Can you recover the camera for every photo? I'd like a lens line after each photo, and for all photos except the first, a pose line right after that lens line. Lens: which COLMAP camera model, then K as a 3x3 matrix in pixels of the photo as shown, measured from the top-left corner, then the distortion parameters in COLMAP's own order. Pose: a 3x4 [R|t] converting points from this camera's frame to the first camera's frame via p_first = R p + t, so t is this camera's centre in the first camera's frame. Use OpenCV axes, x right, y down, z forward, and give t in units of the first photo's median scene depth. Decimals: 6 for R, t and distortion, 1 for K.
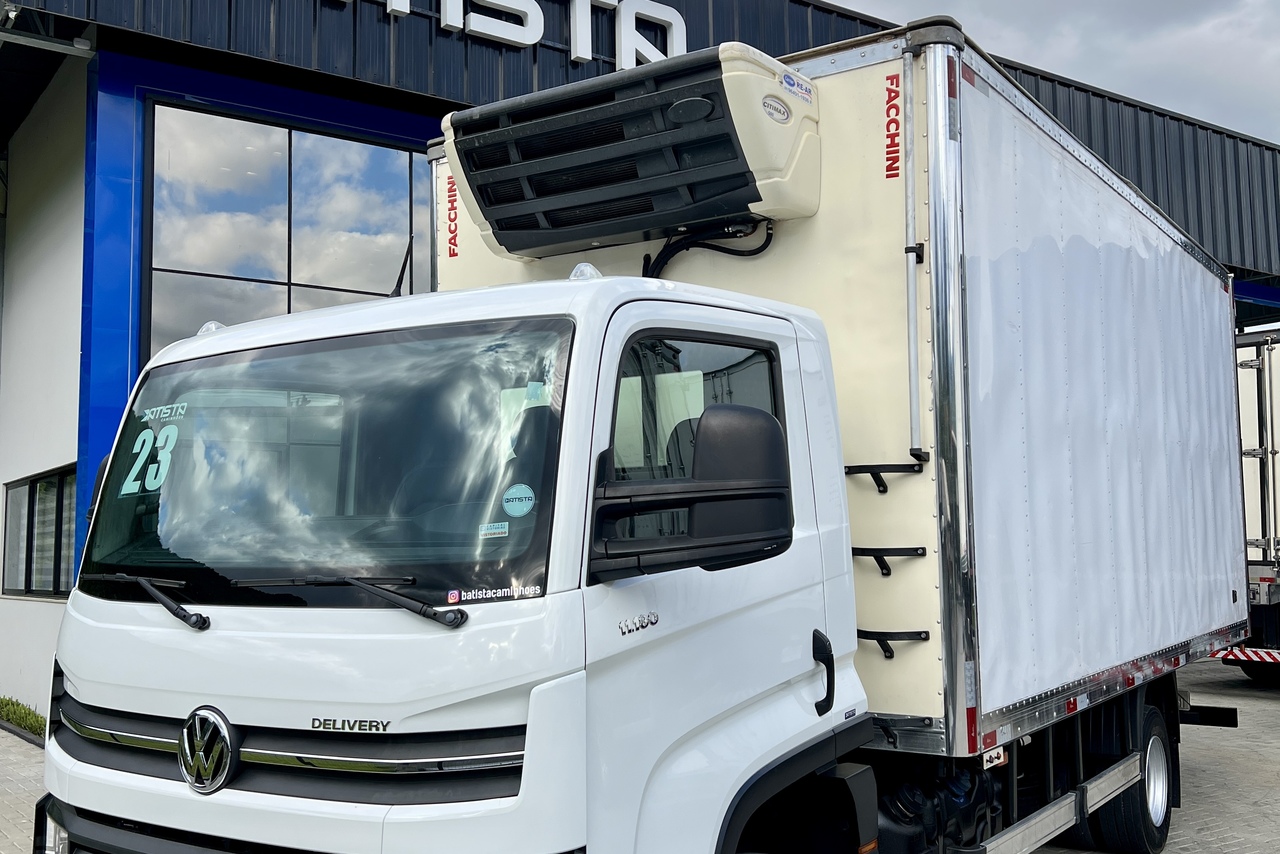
lens RADIAL K [[1304.8, 0, 645.6], [0, 1304.8, 431.2], [0, 0, 1]] dist [0.060039, 0.000000]
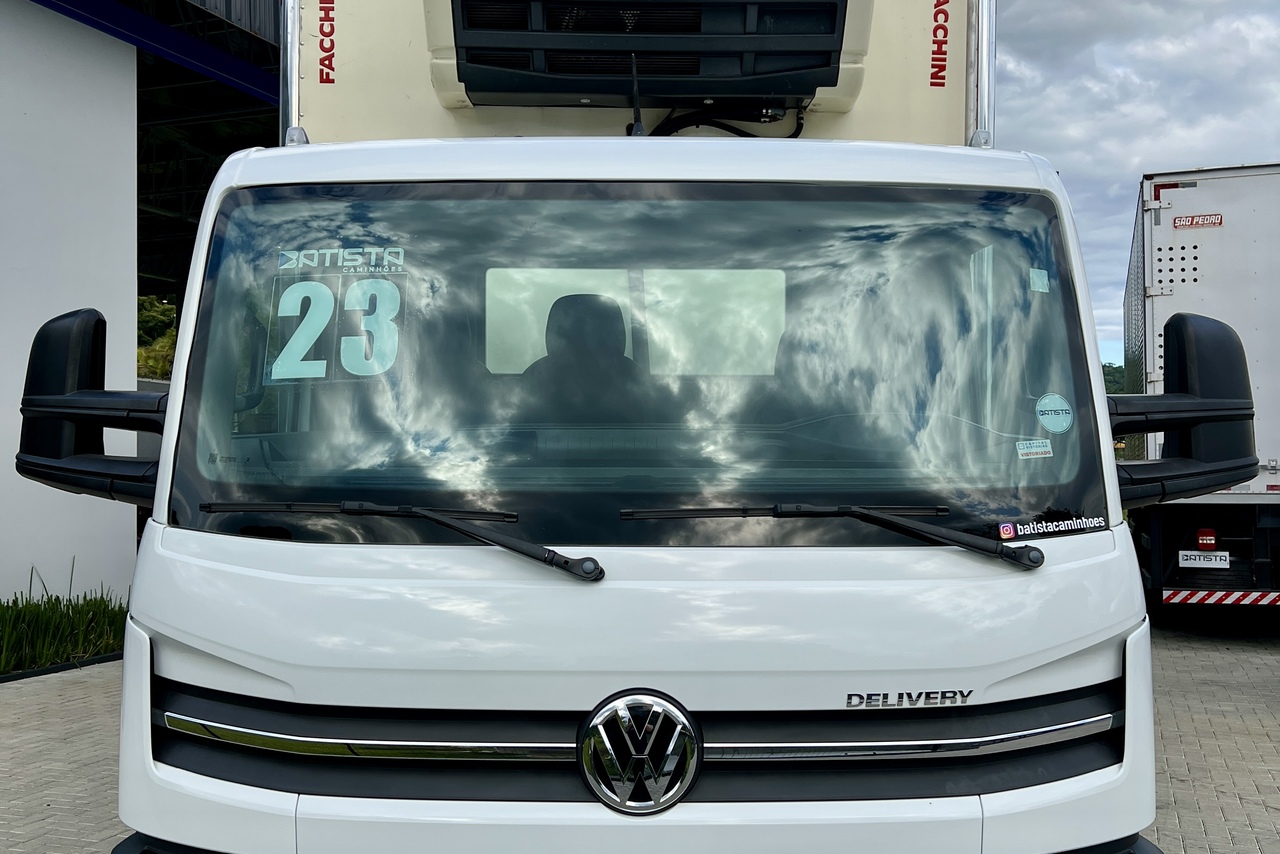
lens RADIAL K [[1304.8, 0, 643.5], [0, 1304.8, 420.2], [0, 0, 1]] dist [0.060039, 0.000000]
pose [[0.819138, 0.029176, 0.572853, -0.535105], [-0.060985, 0.997475, 0.036403, 0.029090], [-0.570345, -0.064754, 0.818849, 0.317733]]
